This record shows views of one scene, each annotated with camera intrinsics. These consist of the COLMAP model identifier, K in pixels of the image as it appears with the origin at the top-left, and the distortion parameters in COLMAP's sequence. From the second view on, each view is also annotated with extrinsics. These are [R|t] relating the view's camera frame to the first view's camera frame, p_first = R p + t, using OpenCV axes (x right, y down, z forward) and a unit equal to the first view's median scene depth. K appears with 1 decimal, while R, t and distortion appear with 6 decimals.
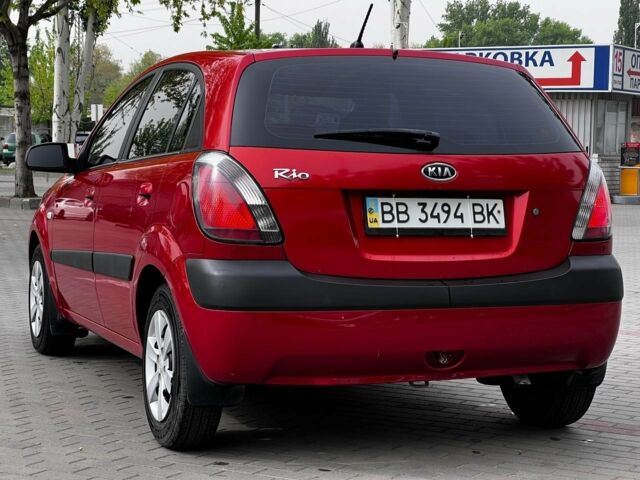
lens RADIAL K [[1494.6, 0, 320.0], [0, 1494.6, 240.0], [0, 0, 1]] dist [-0.378702, 7.286272]
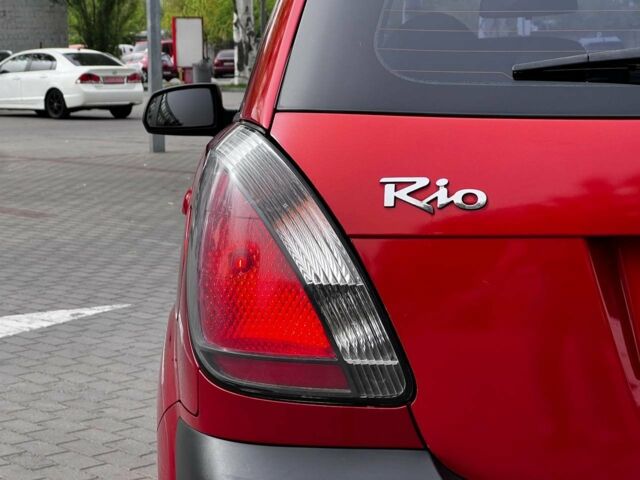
lens RADIAL K [[1494.6, 0, 320.0], [0, 1494.6, 240.0], [0, 0, 1]] dist [-0.378702, 7.286272]
pose [[0.947811, 0.000369, -0.318831, 0.061441], [0.019498, 0.998061, 0.059118, -0.052525], [0.318235, -0.062249, 0.945966, 0.658449]]
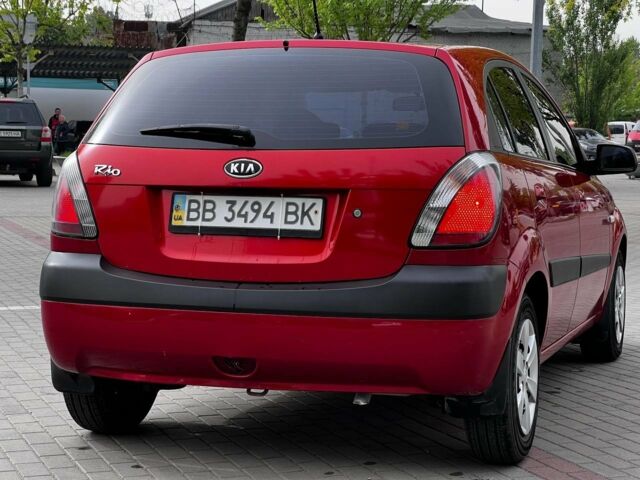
lens RADIAL K [[1494.6, 0, 320.0], [0, 1494.6, 240.0], [0, 0, 1]] dist [-0.378702, 7.286272]
pose [[0.775235, 0.033544, -0.630782, 0.717701], [-0.033683, 0.999364, 0.011747, -0.013043], [0.630774, 0.012140, 0.775871, 0.295252]]
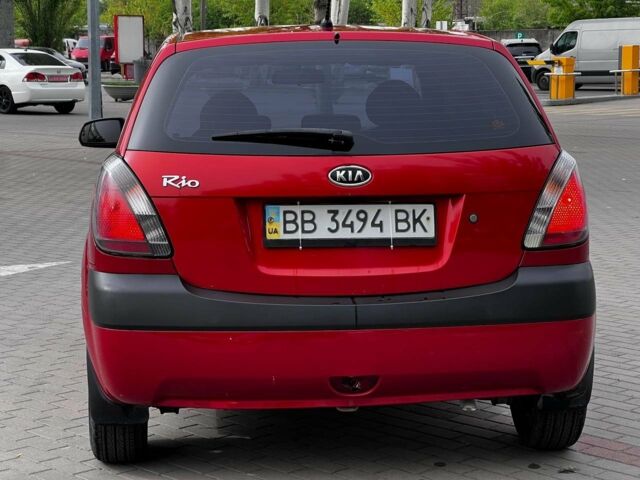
lens RADIAL K [[1494.6, 0, 320.0], [0, 1494.6, 240.0], [0, 0, 1]] dist [-0.378702, 7.286272]
pose [[0.959182, 0.011772, -0.282545, 0.315627], [0.006892, 0.997863, 0.064972, -0.065632], [0.282706, -0.064267, 0.957051, 0.137283]]
